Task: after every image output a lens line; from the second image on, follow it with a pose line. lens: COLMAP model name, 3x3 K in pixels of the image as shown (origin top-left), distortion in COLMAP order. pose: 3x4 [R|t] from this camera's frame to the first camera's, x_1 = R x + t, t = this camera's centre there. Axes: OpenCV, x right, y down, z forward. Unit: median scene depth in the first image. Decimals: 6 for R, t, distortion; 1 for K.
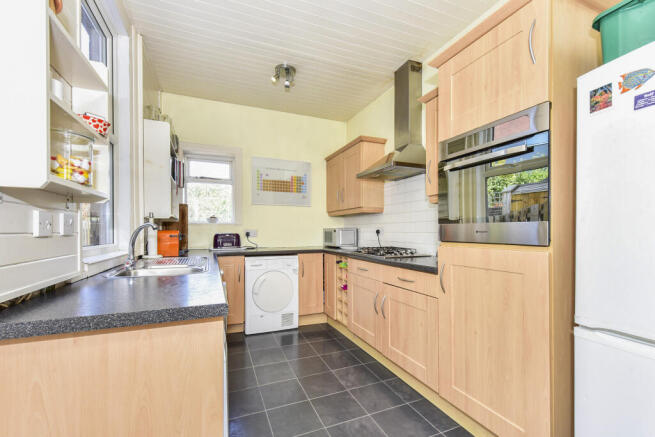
lens RADIAL K [[276.8, 0, 326.1], [0, 276.8, 233.6], [0, 0, 1]] dist [0.000878, 0.000002]
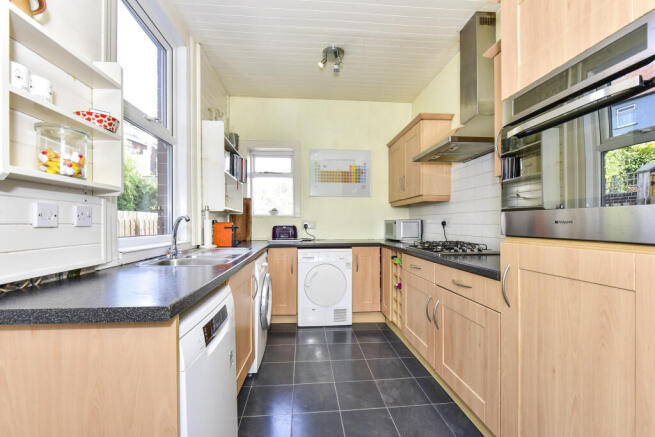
lens RADIAL K [[269.9, 0, 327.8], [0, 269.9, 227.2], [0, 0, 1]] dist [-0.009262, -0.000068]
pose [[0.954475, 0.002234, -0.298282, 0.102183], [-0.000838, 0.999988, 0.004807, 0.001488], [0.298289, -0.004338, 0.954466, 0.104311]]
